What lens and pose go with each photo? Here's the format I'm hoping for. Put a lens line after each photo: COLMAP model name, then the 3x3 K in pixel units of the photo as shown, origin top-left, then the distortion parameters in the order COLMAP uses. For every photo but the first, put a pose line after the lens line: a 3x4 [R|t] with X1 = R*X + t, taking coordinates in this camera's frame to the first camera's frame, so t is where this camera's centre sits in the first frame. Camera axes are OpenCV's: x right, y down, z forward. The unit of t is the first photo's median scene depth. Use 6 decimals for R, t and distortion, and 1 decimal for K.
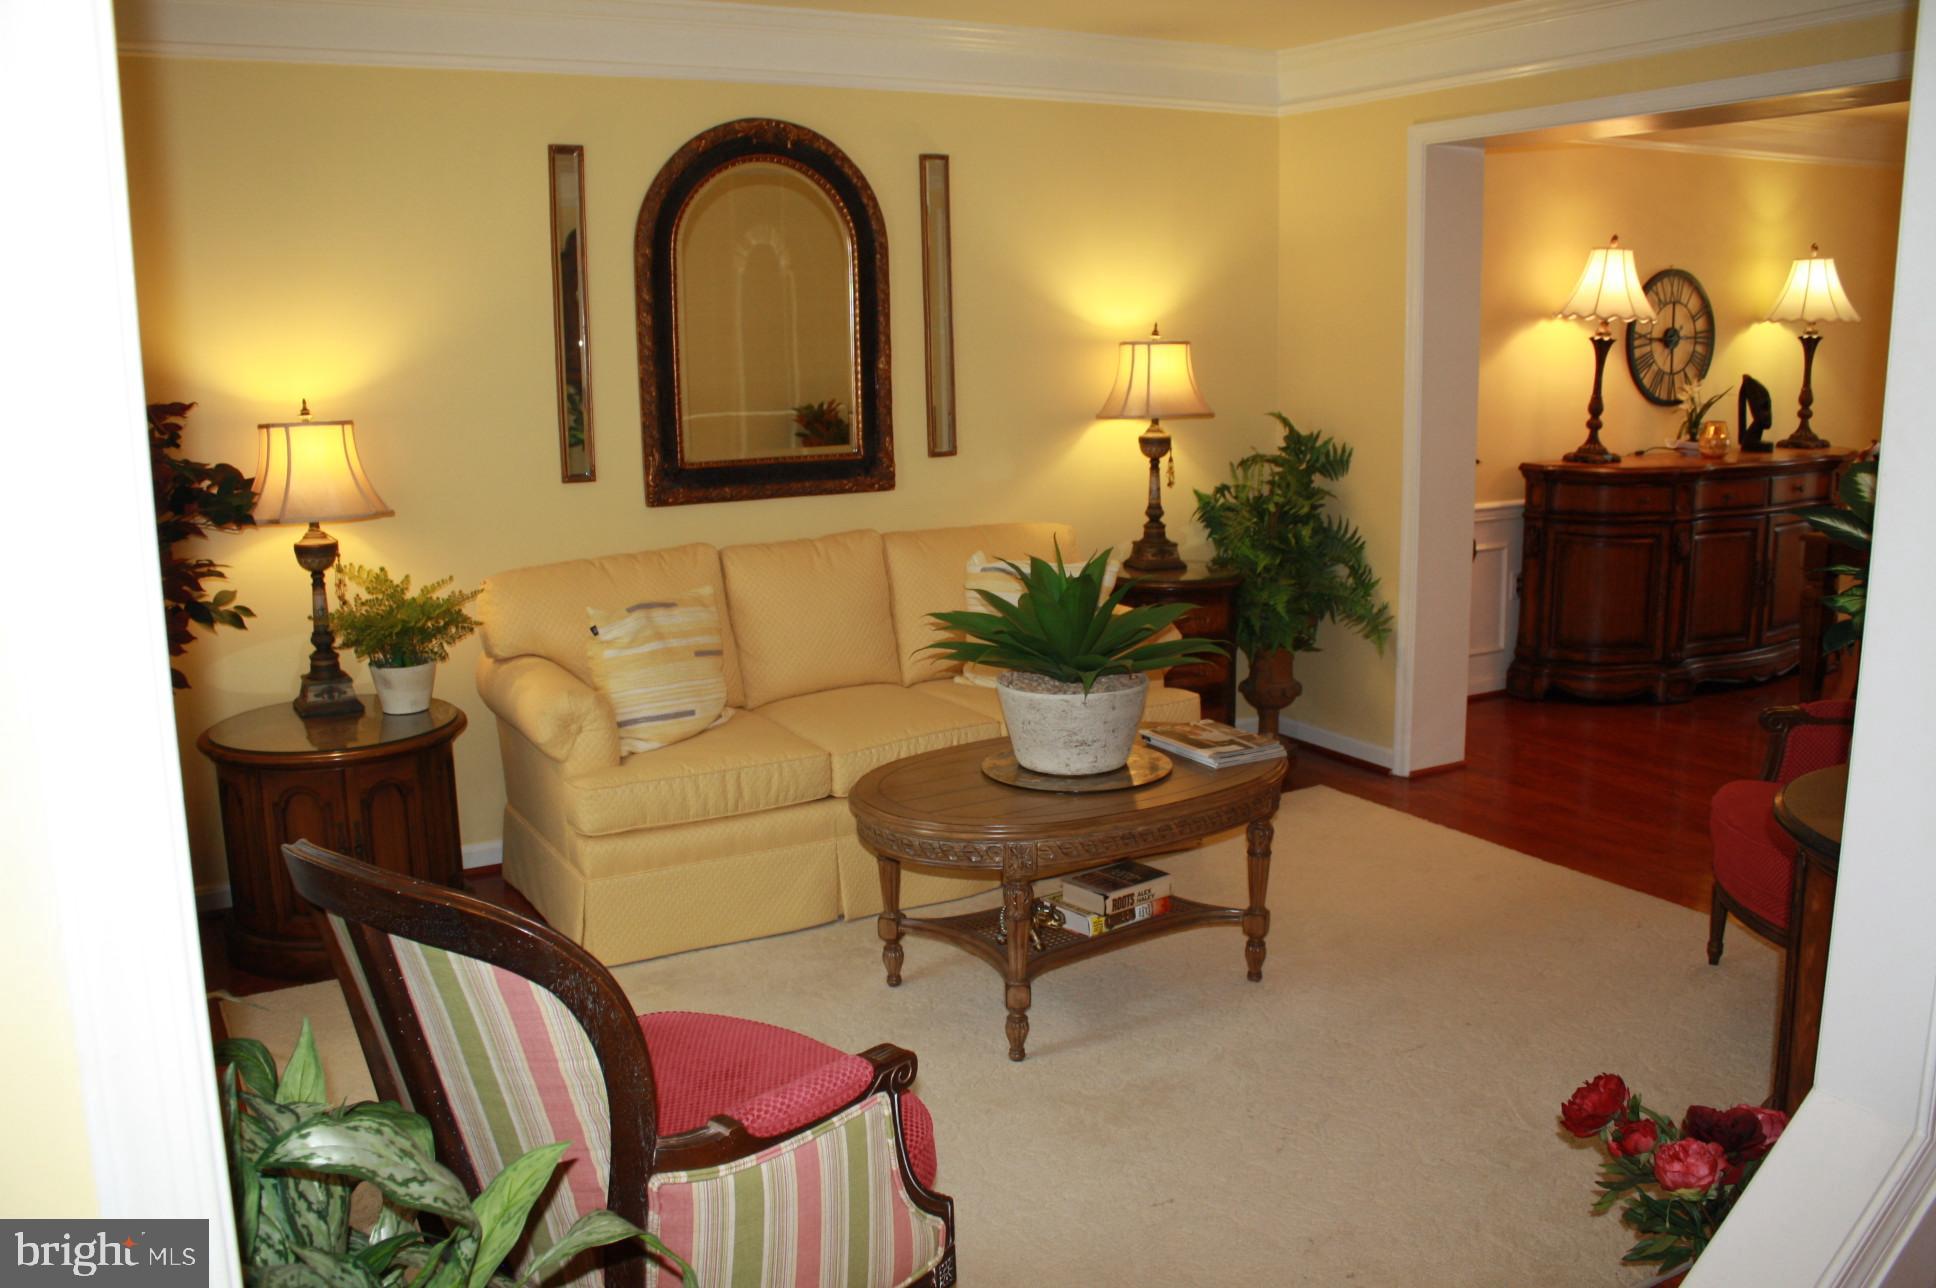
lens RADIAL K [[1634.1, 0, 942.5], [0, 1634.1, 635.7], [0, 0, 1]] dist [-0.192360, 0.196363]
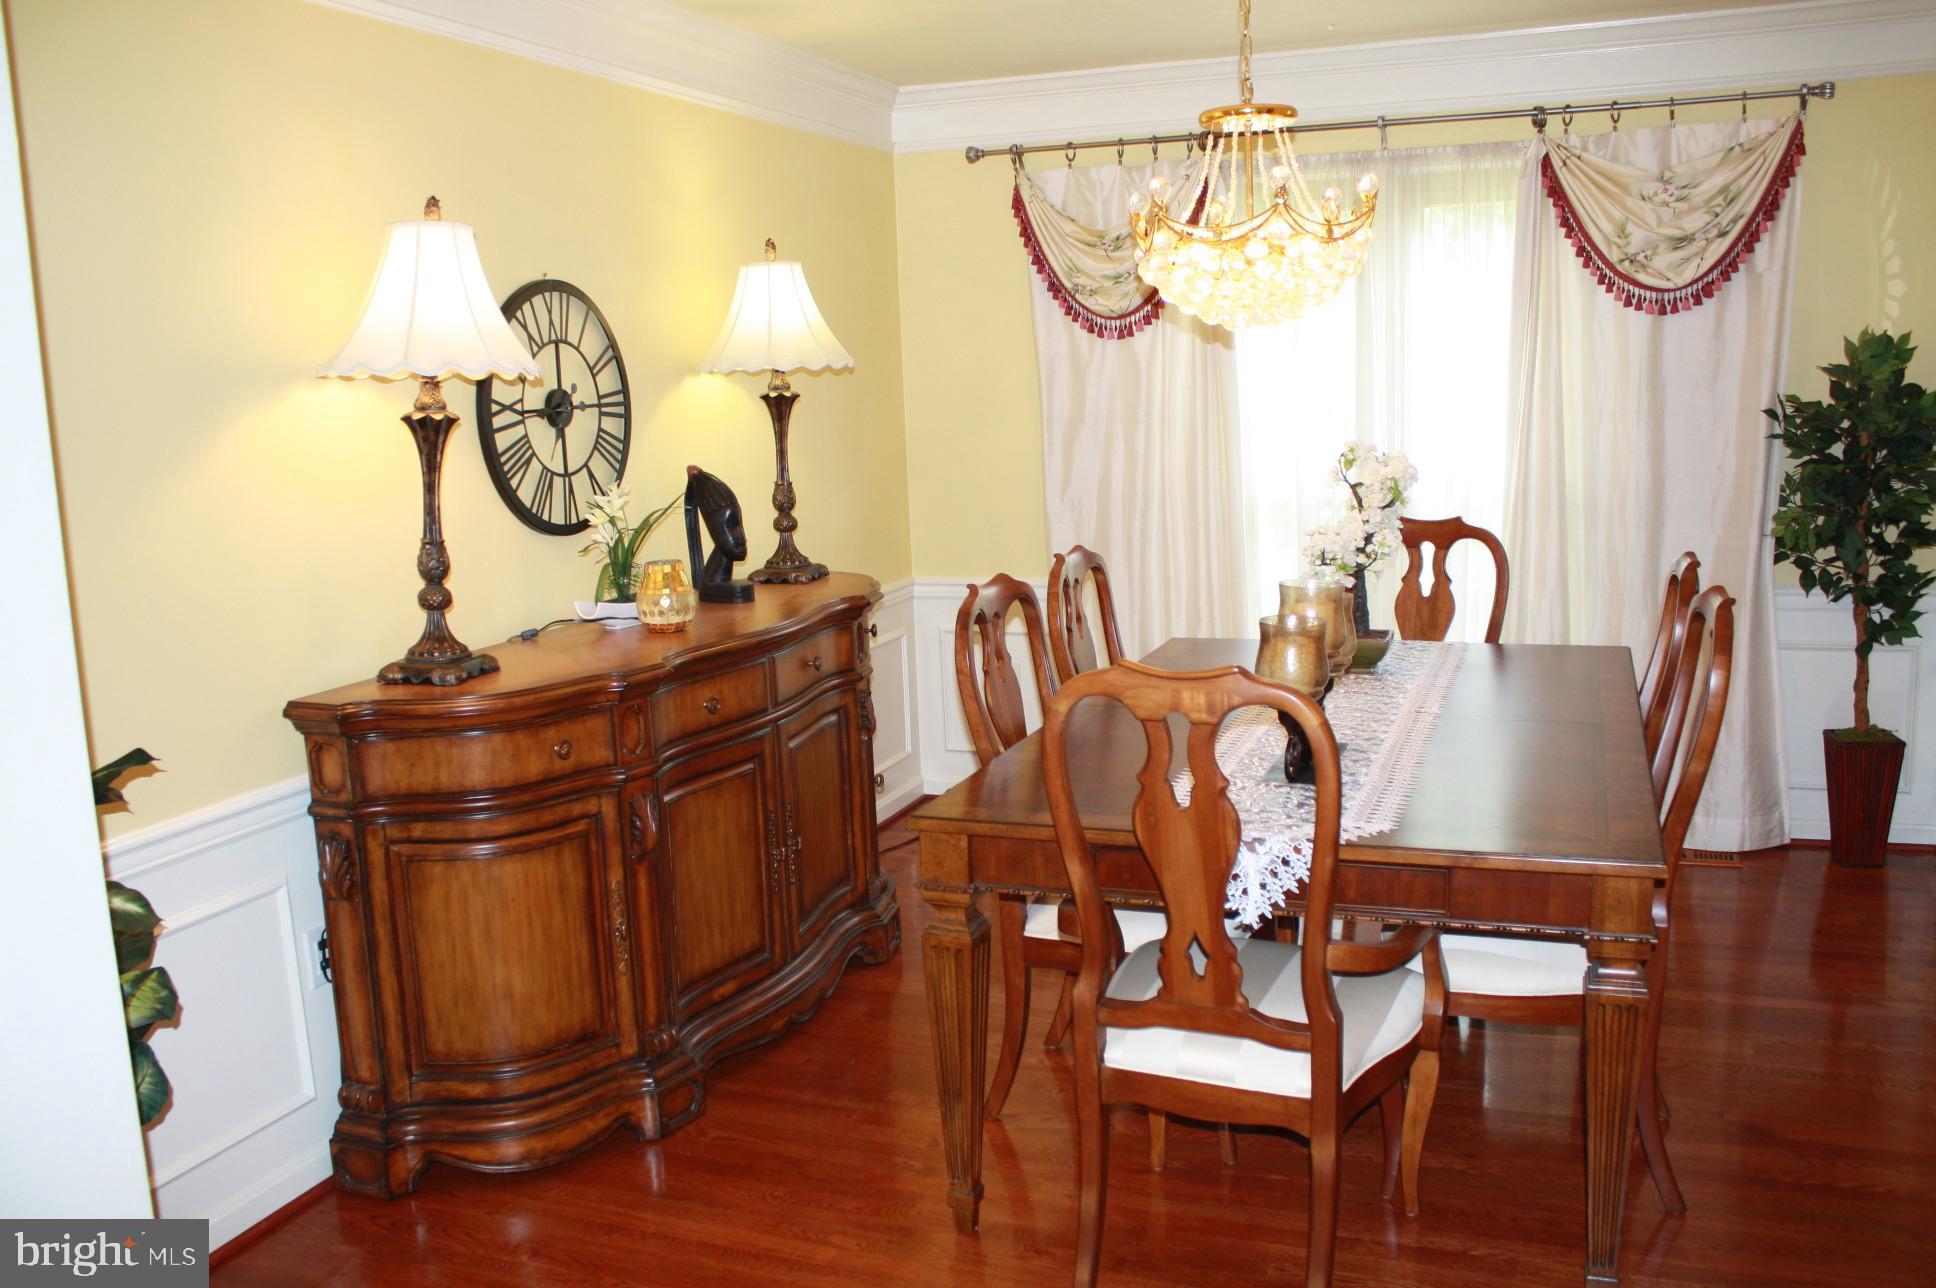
lens RADIAL K [[1634.1, 0, 942.5], [0, 1634.1, 635.7], [0, 0, 1]] dist [-0.192360, 0.196363]
pose [[0.772495, -0.112516, 0.624973, 0.221942], [0.145134, 0.989411, -0.001265, -0.097078], [-0.618213, 0.091682, 0.780645, 0.521350]]
